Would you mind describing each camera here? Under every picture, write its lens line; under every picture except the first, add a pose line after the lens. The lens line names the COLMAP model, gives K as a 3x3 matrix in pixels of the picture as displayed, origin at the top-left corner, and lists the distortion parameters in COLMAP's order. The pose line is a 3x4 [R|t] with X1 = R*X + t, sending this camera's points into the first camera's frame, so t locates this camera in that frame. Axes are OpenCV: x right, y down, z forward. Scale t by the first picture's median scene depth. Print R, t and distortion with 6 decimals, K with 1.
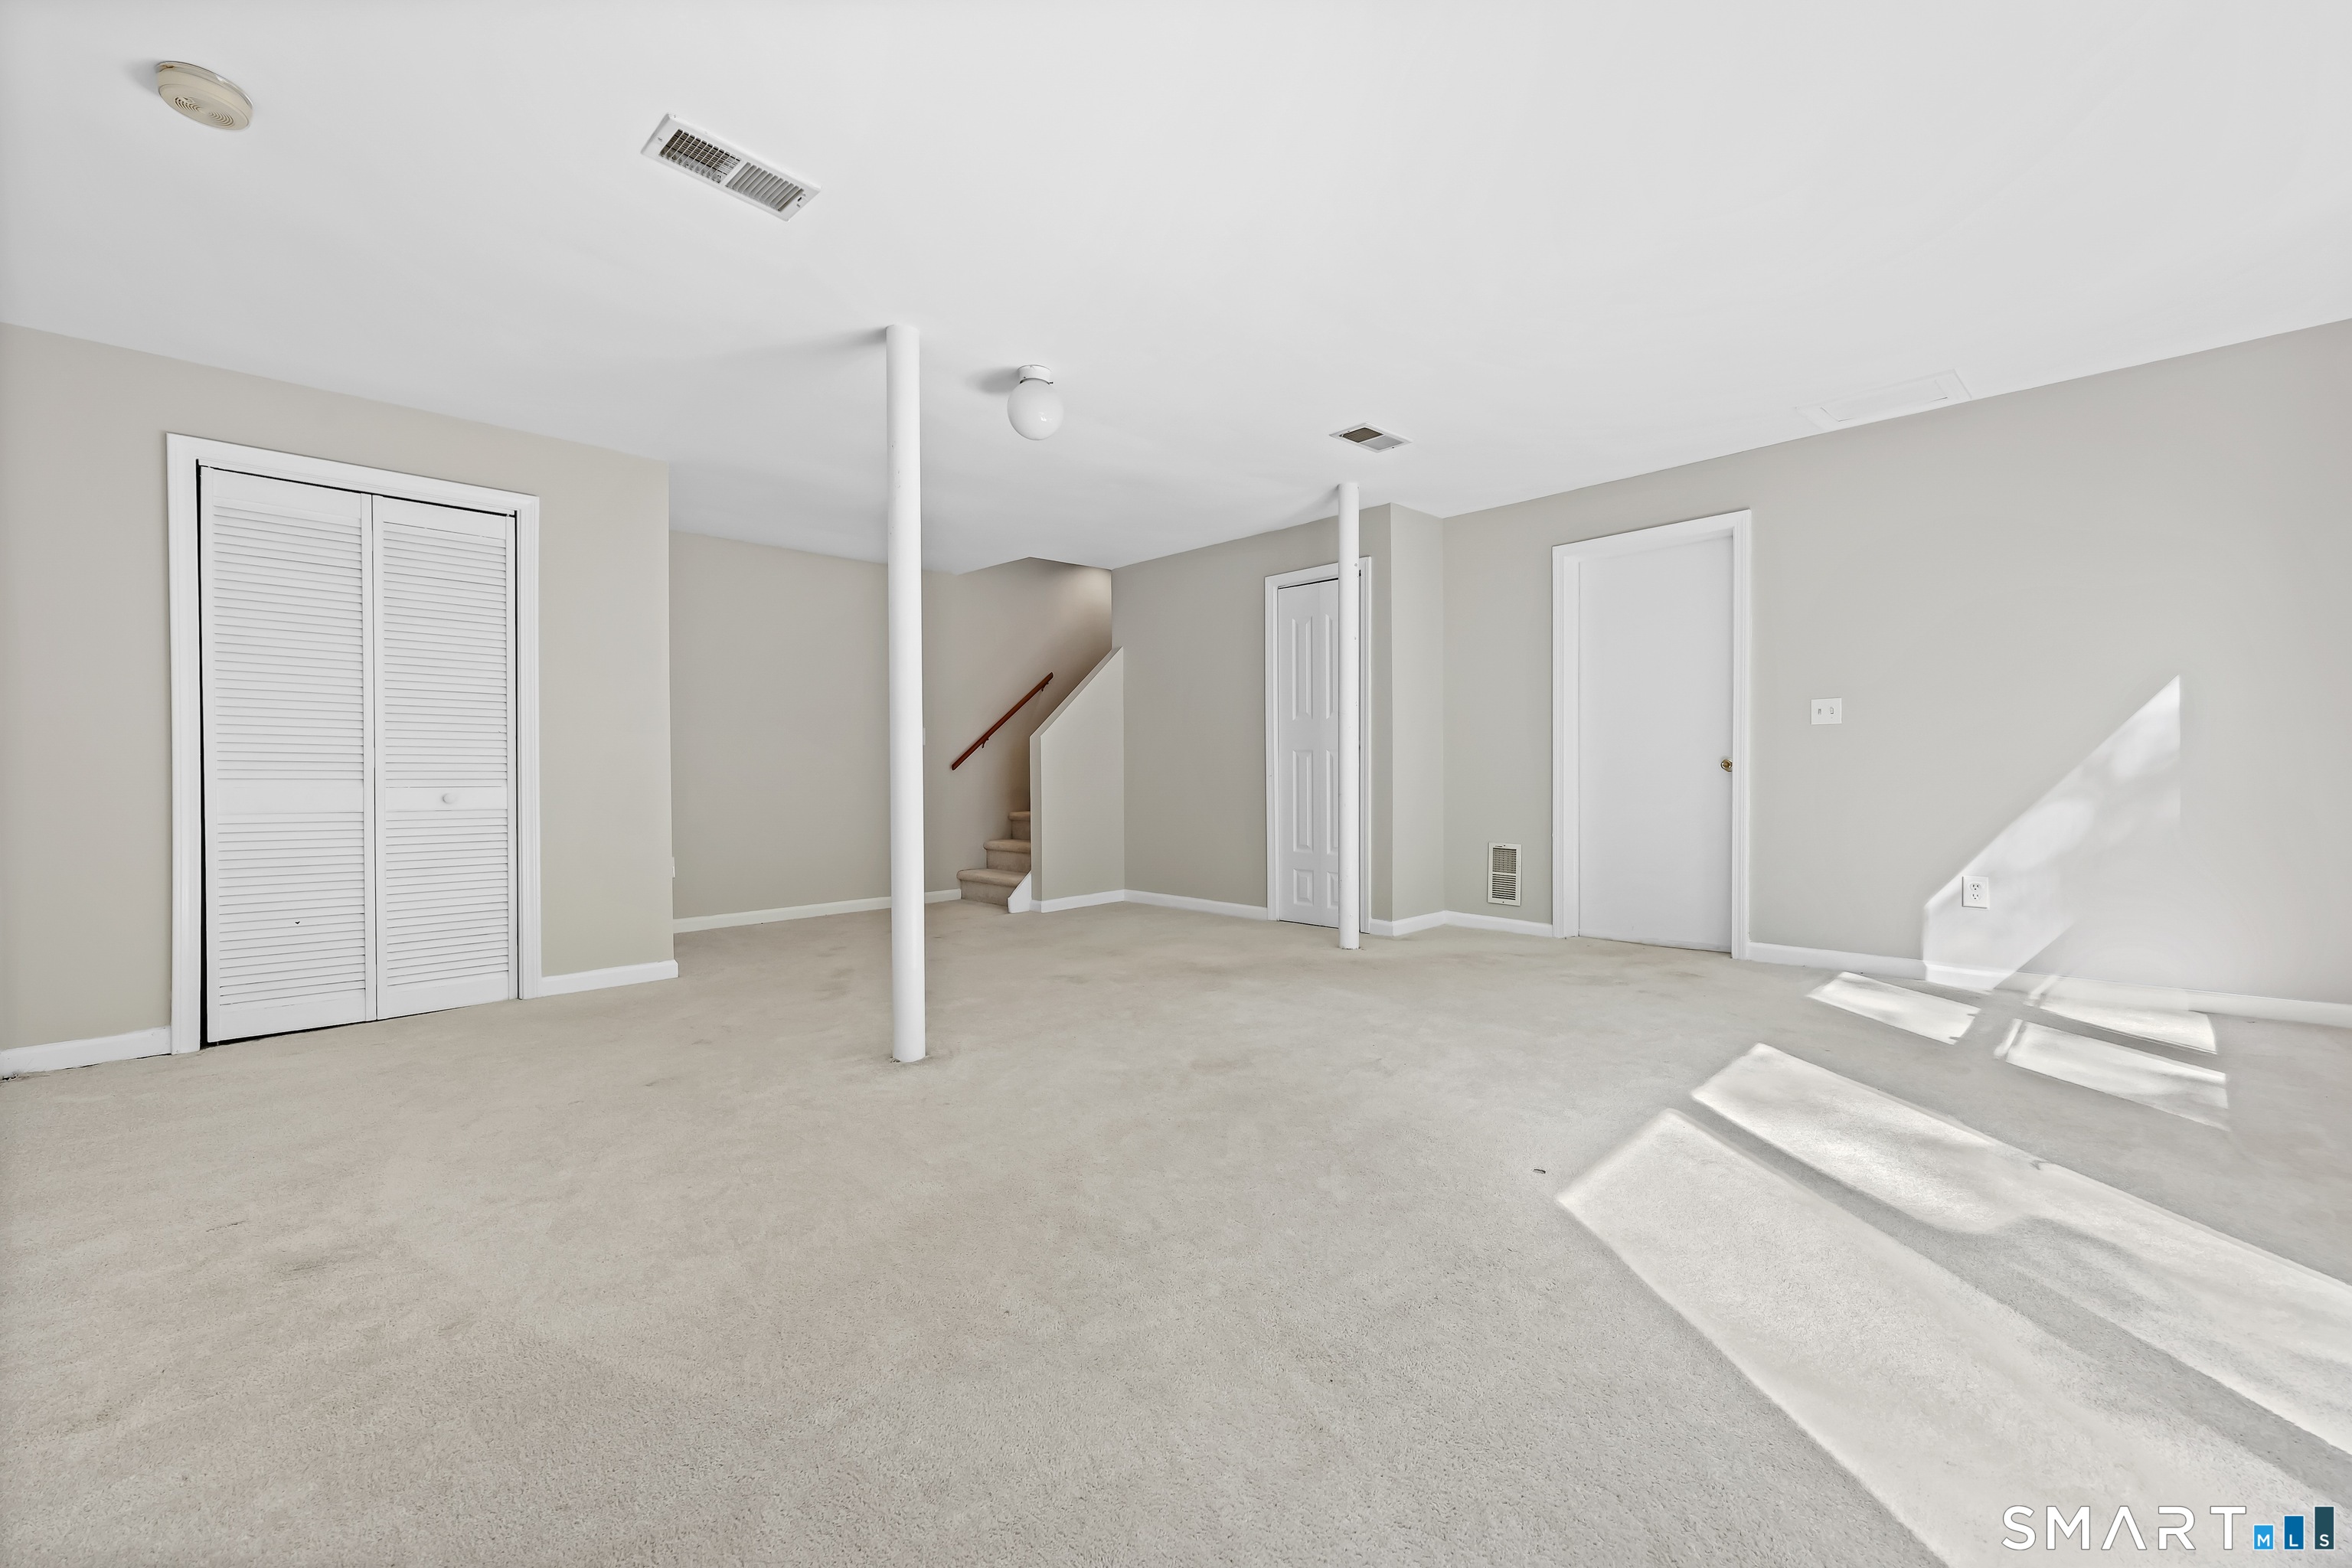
lens RADIAL K [[951.8, 0, 1190.6], [0, 951.8, 776.0], [0, 0, 1]] dist [0.000519, 0.000024]
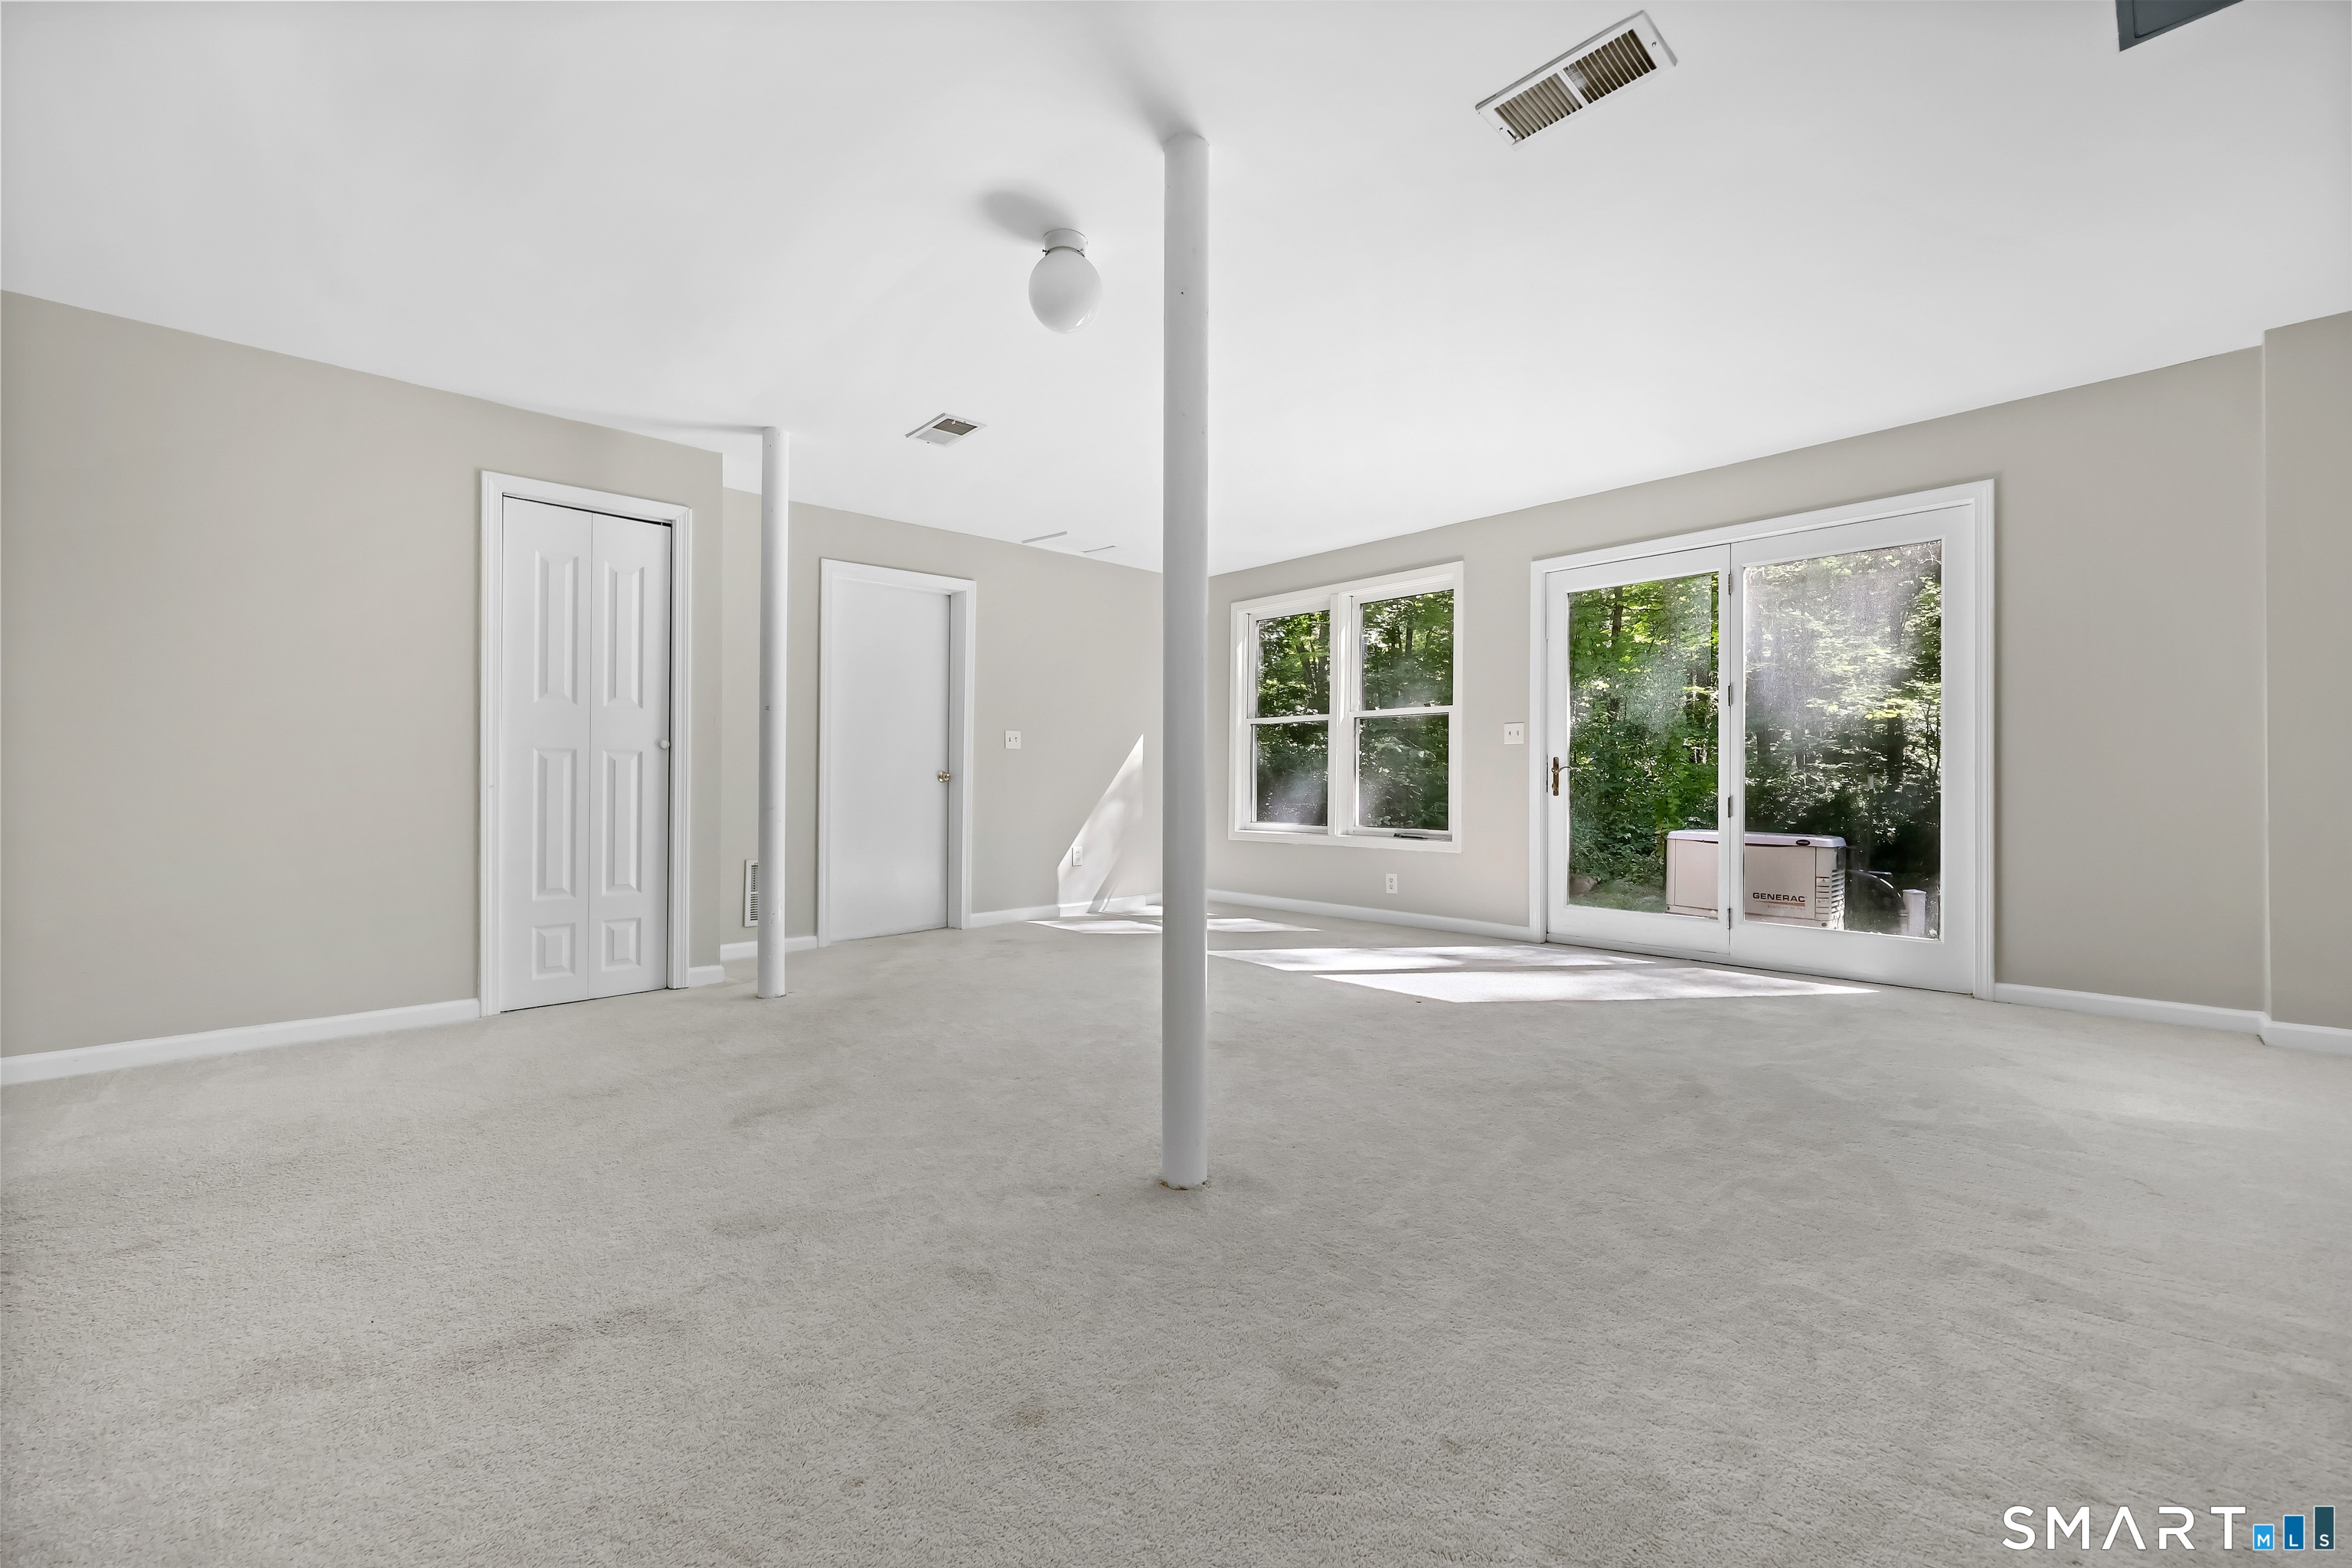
lens RADIAL K [[951.8, 0, 1190.6], [0, 951.8, 776.0], [0, 0, 1]] dist [0.000519, 0.000024]
pose [[-0.011870, 0.016908, 0.999787, -0.743093], [0.005853, 0.999841, -0.016840, 0.011185], [-0.999912, 0.005652, -0.011968, 0.754223]]
